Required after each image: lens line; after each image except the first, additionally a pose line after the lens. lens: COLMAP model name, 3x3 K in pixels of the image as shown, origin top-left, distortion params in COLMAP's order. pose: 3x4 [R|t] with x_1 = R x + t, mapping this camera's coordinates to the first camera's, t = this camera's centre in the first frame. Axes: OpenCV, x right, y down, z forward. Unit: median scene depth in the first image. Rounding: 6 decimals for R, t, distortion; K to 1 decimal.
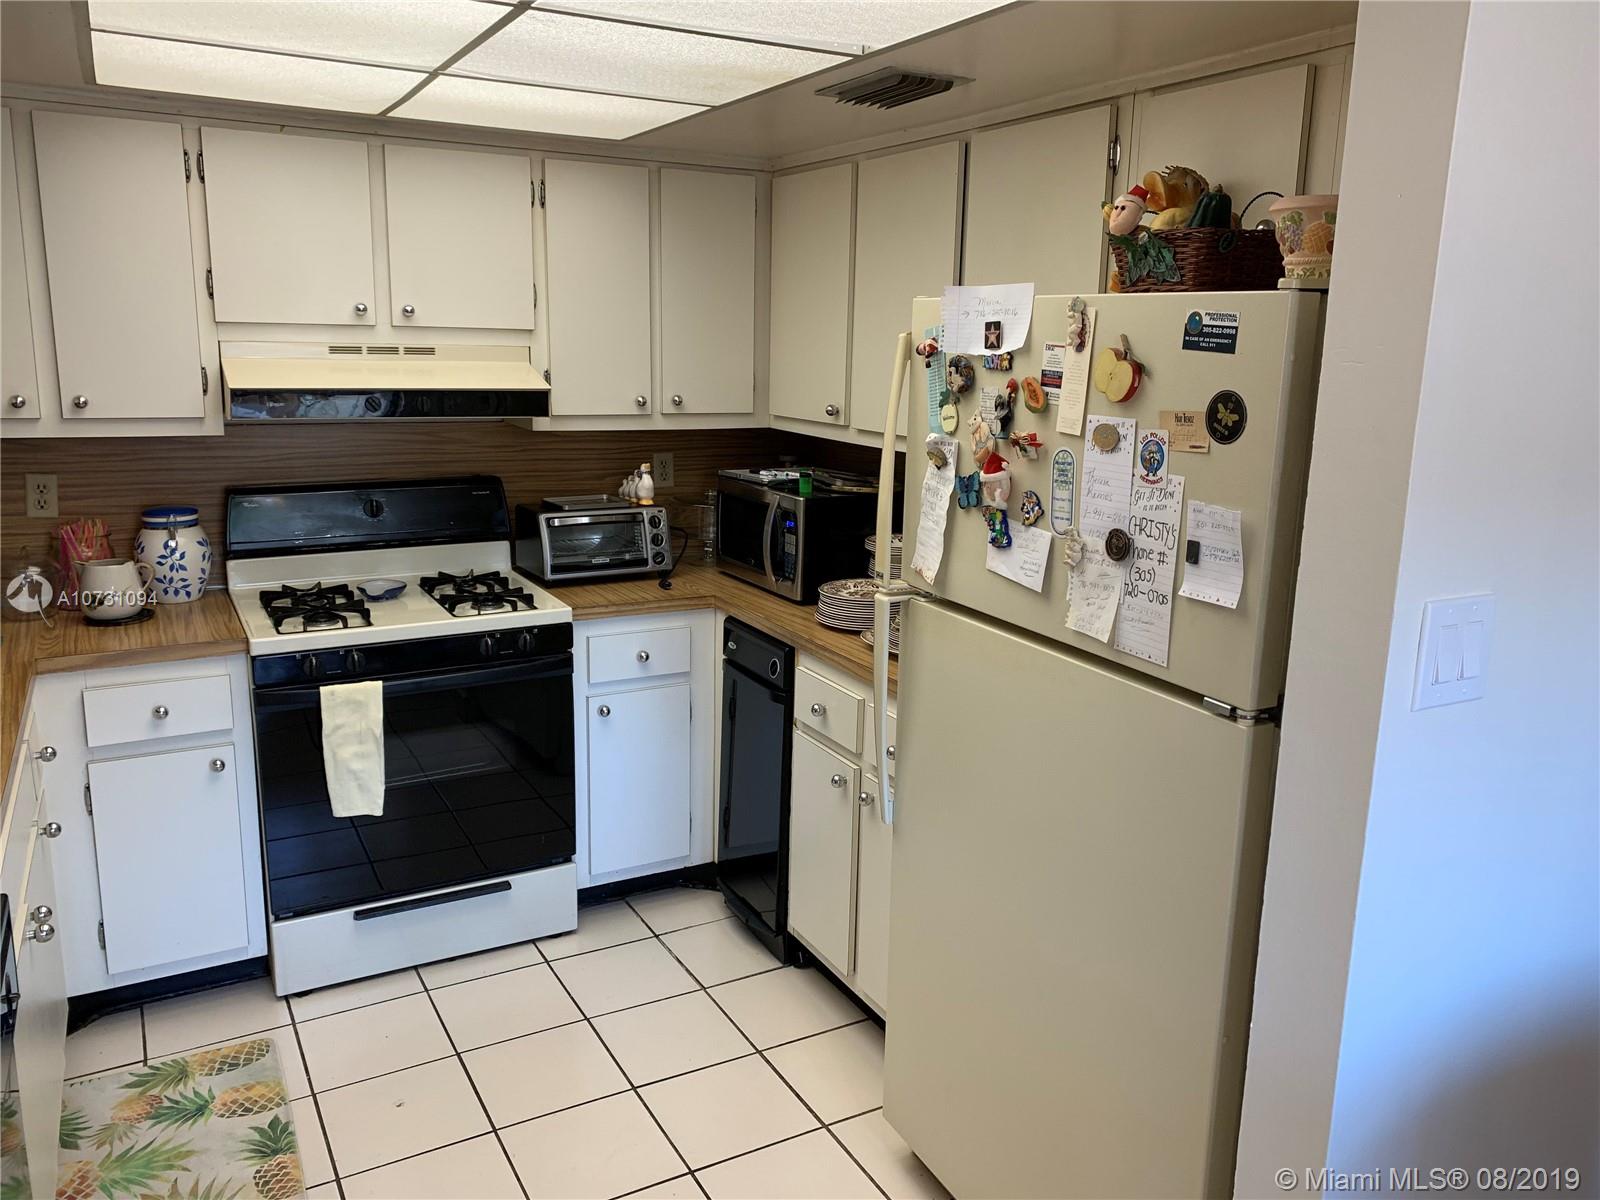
lens RADIAL K [[1222.7, 0, 806.1], [0, 1222.7, 601.0], [0, 0, 1]] dist [0.013429, -0.001546]
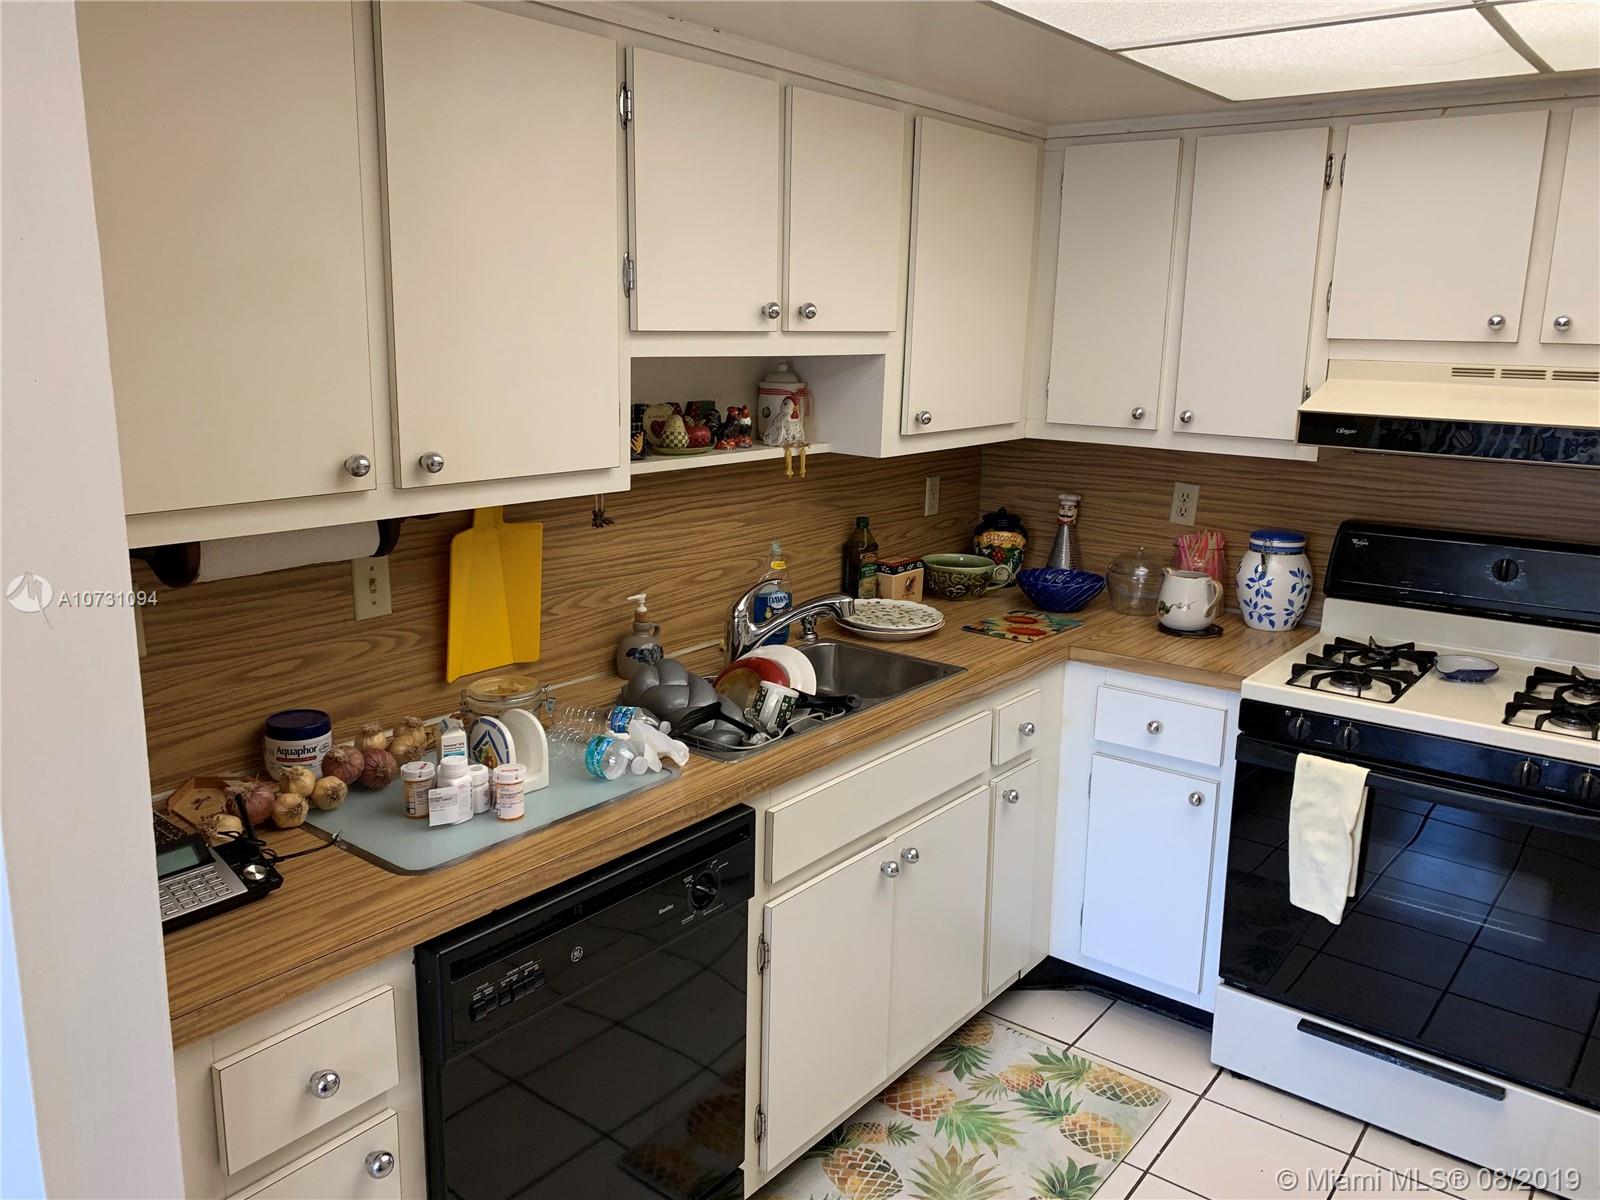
lens RADIAL K [[1222.7, 0, 804.6], [0, 1222.7, 592.5], [0, 0, 1]] dist [0.013429, -0.001546]
pose [[0.392687, 0.183845, -0.901109, 0.228428], [-0.209345, 0.971962, 0.107072, -0.060036], [0.895529, 0.146597, 0.420164, 0.295076]]
